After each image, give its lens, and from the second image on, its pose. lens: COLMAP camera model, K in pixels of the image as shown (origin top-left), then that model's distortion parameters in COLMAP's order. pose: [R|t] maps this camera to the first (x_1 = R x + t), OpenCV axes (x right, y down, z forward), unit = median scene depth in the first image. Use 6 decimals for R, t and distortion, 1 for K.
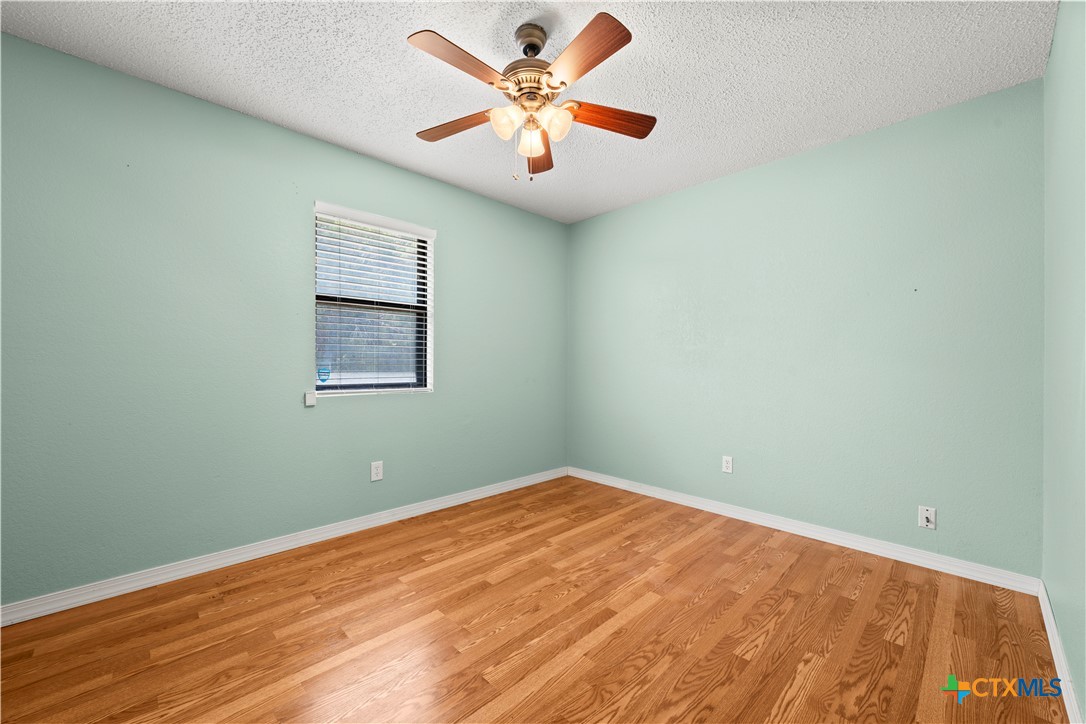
lens RADIAL K [[430.4, 0, 549.4], [0, 430.4, 369.2], [0, 0, 1]] dist [-0.001657, -0.000005]
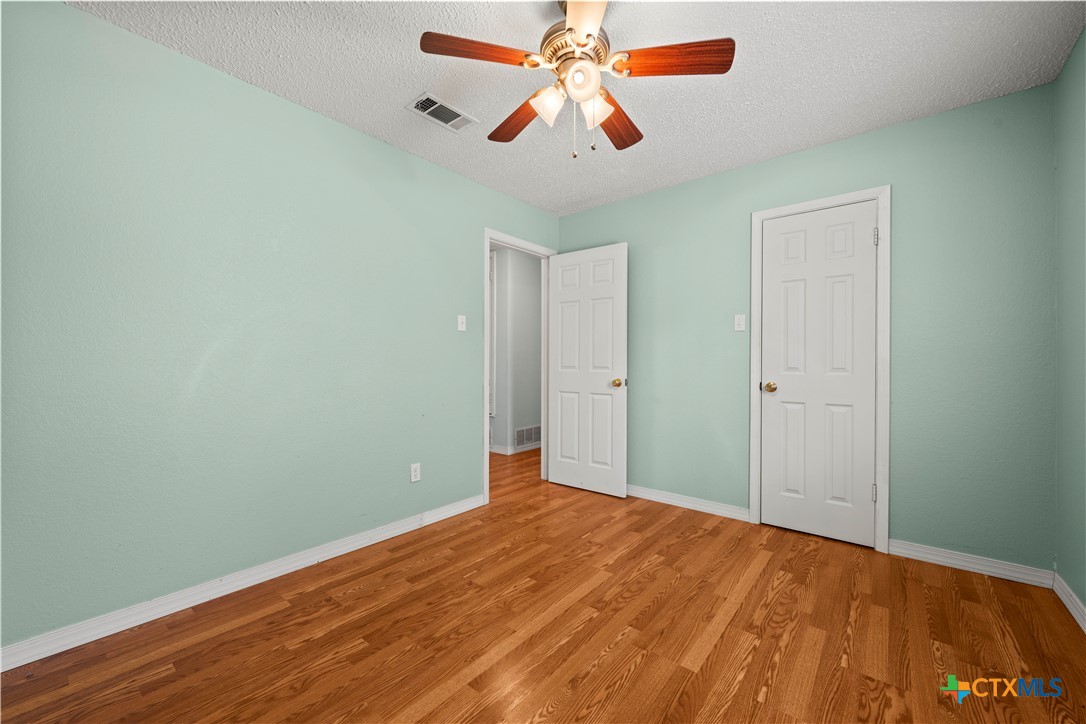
lens RADIAL K [[430.4, 0, 549.5], [0, 430.4, 359.7], [0, 0, 1]] dist [-0.001657, -0.000005]
pose [[-0.994318, -0.004482, -0.106356, 0.112606], [-0.004966, 0.999978, 0.004291, -0.022603], [0.106335, 0.004794, -0.994319, 2.055749]]
